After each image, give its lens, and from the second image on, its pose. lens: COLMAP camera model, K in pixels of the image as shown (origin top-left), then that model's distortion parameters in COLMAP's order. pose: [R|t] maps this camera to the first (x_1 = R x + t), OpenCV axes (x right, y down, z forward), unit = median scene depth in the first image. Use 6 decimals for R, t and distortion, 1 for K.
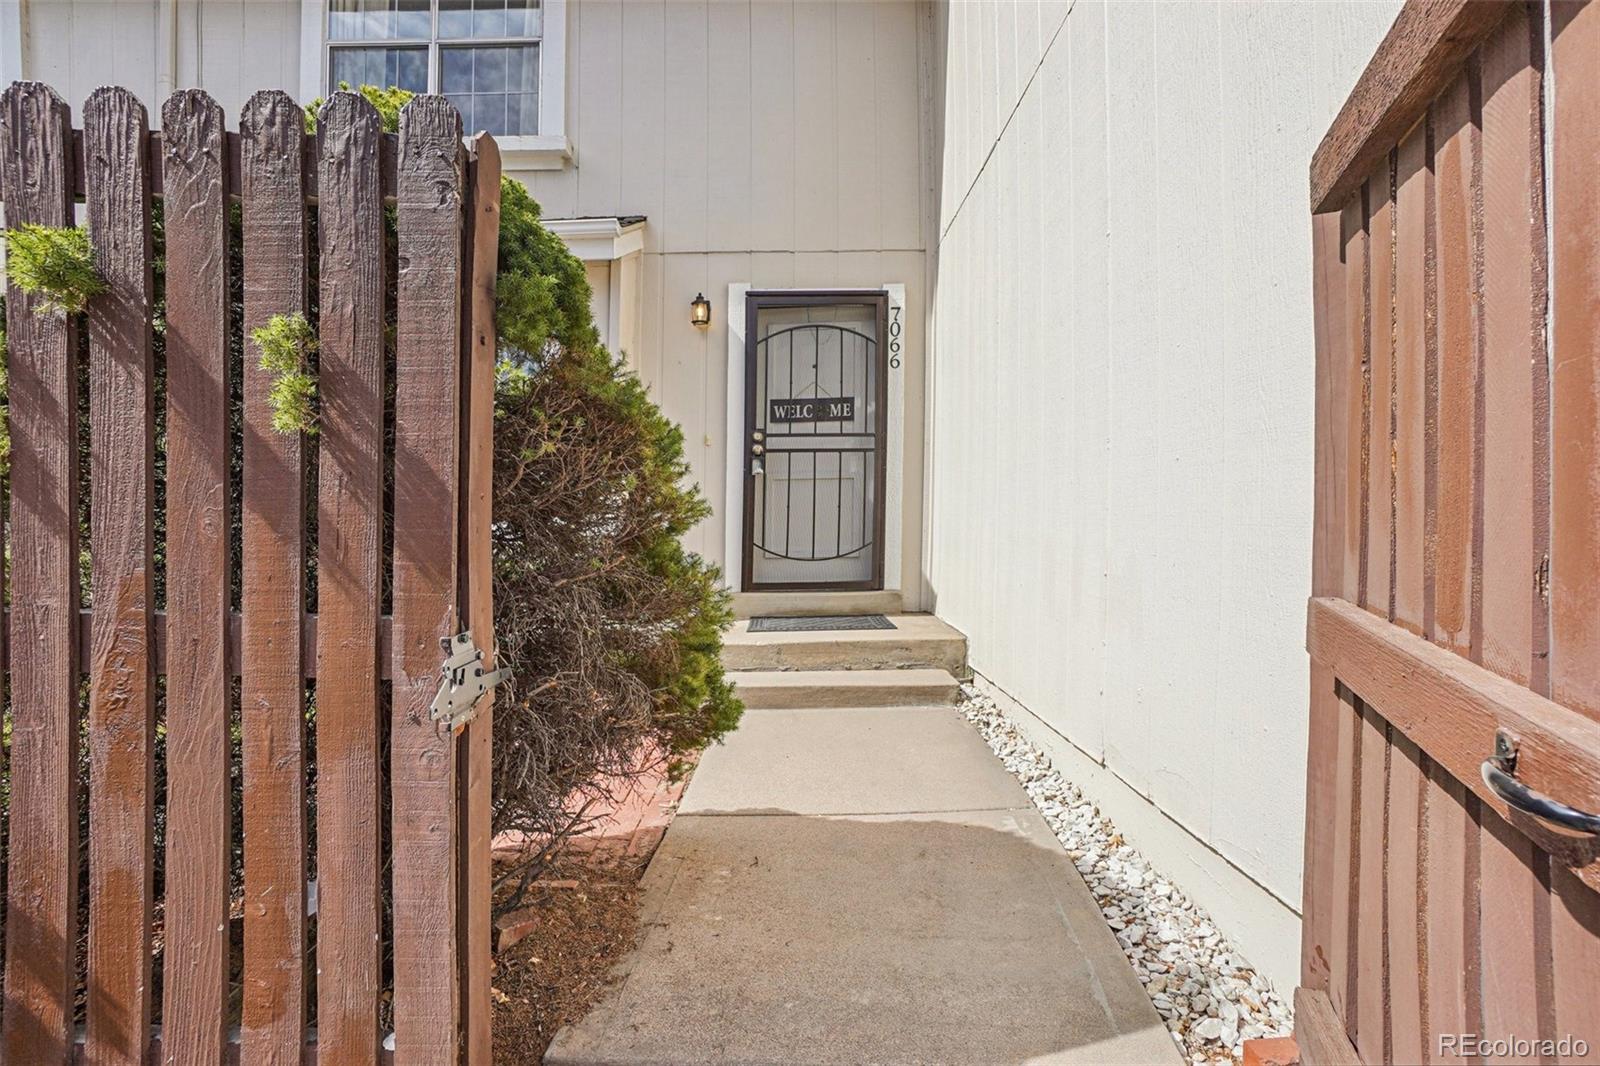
lens RADIAL K [[728.5, 0, 792.0], [0, 728.5, 499.6], [0, 0, 1]] dist [0.000804, 0.000410]
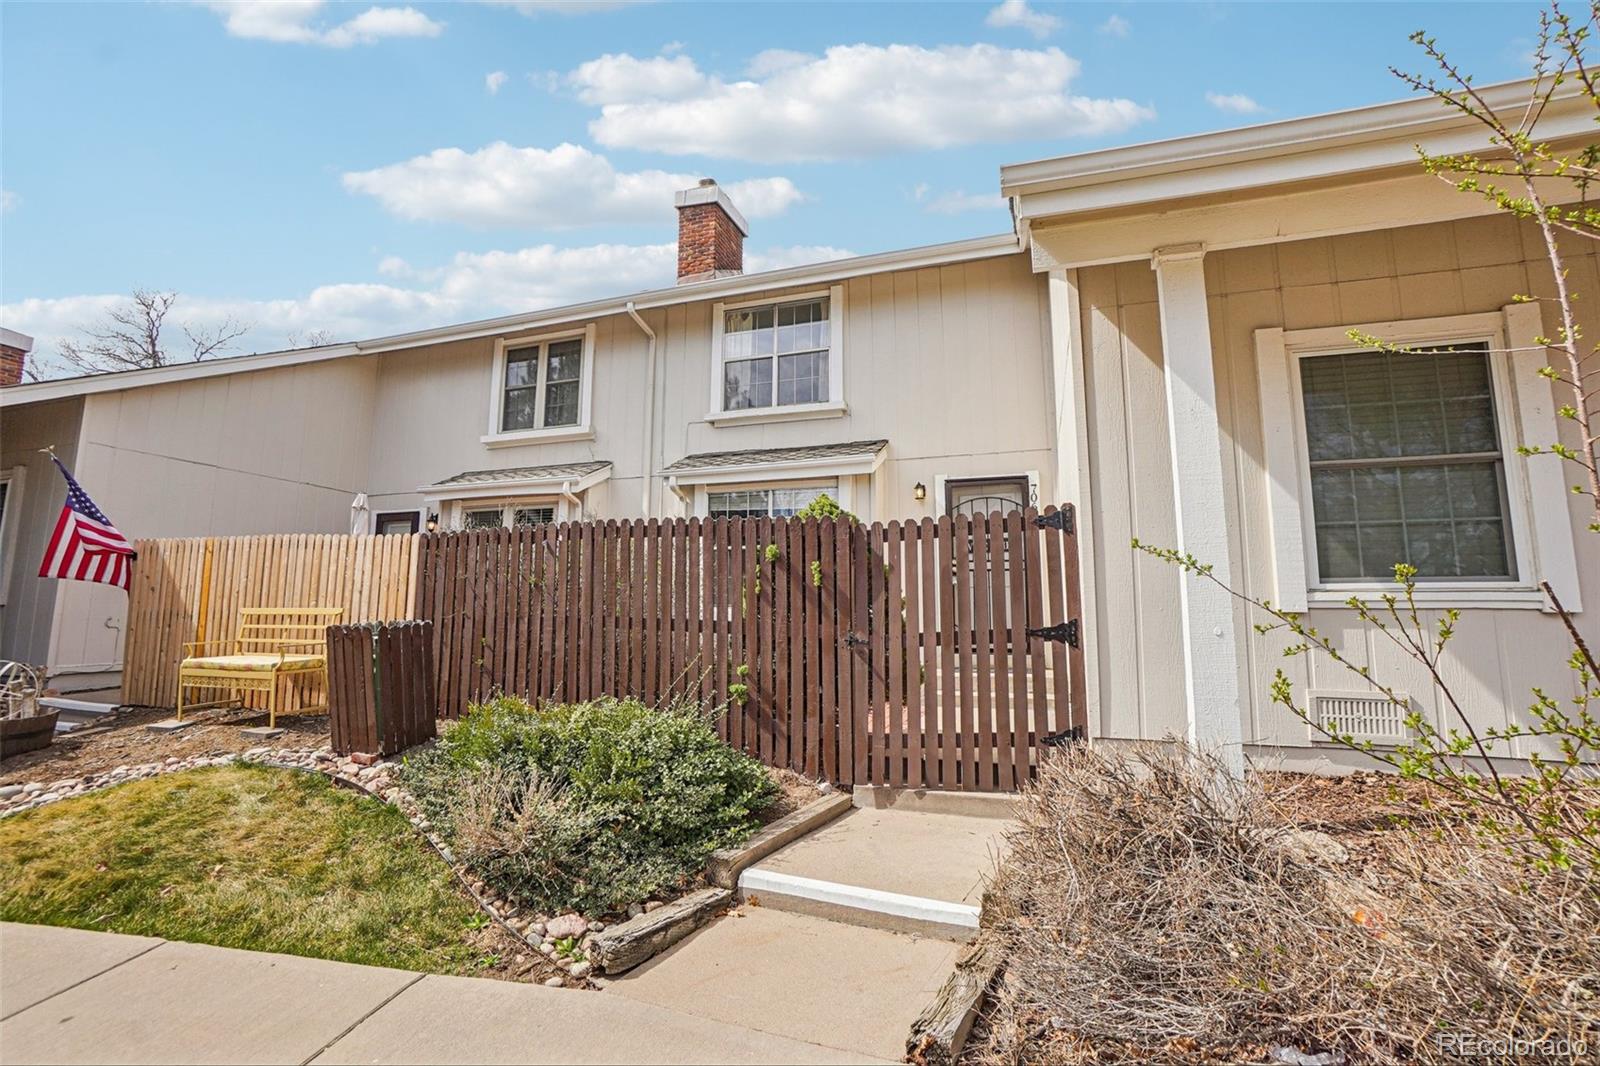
lens RADIAL K [[728.5, 0, 792.0], [0, 728.5, 499.6], [0, 0, 1]] dist [0.000804, 0.000410]
pose [[0.944061, -0.051824, -0.325673, 0.735016], [0.007217, 0.990585, -0.136709, 0.000334], [0.329692, 0.126711, 0.935547, -3.529520]]
